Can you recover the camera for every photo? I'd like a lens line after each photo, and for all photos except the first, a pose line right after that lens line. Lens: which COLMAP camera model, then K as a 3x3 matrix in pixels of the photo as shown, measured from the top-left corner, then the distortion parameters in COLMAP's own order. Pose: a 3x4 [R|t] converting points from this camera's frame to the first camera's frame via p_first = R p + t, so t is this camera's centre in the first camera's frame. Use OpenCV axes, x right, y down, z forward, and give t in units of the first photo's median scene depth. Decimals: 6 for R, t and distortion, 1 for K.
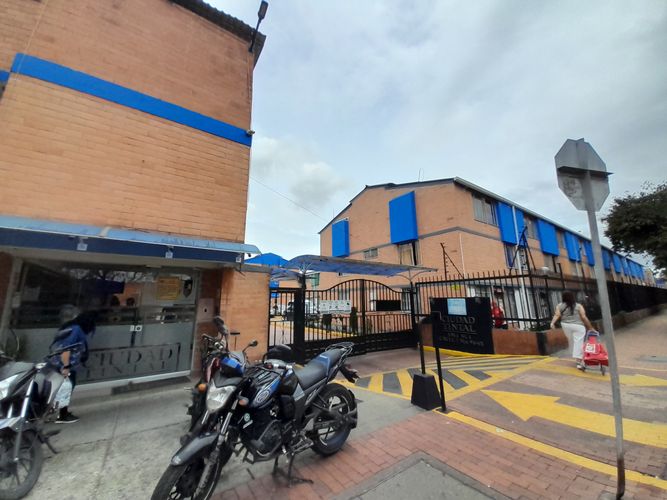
lens RADIAL K [[259.5, 0, 334.4], [0, 259.5, 251.4], [0, 0, 1]] dist [0.015356, -0.012650]
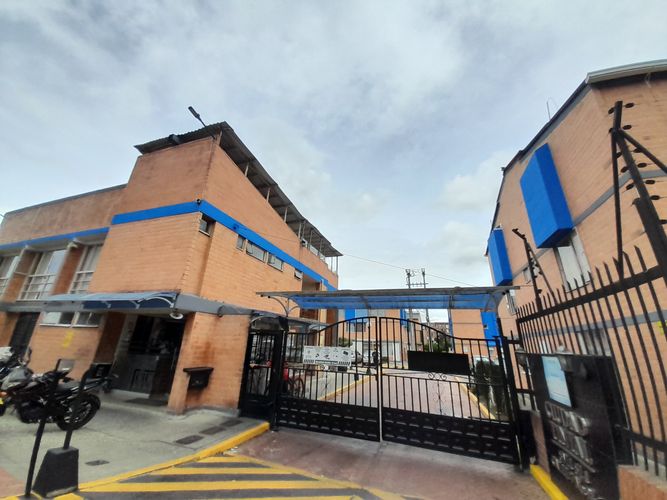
lens RADIAL K [[259.5, 0, 335.0], [0, 259.5, 249.0], [0, 0, 1]] dist [0.015356, -0.012650]
pose [[0.585323, -0.246776, -0.772333, 0.824712], [0.108536, 0.967831, -0.226986, 0.105231], [0.803503, 0.049034, 0.593278, 0.674812]]
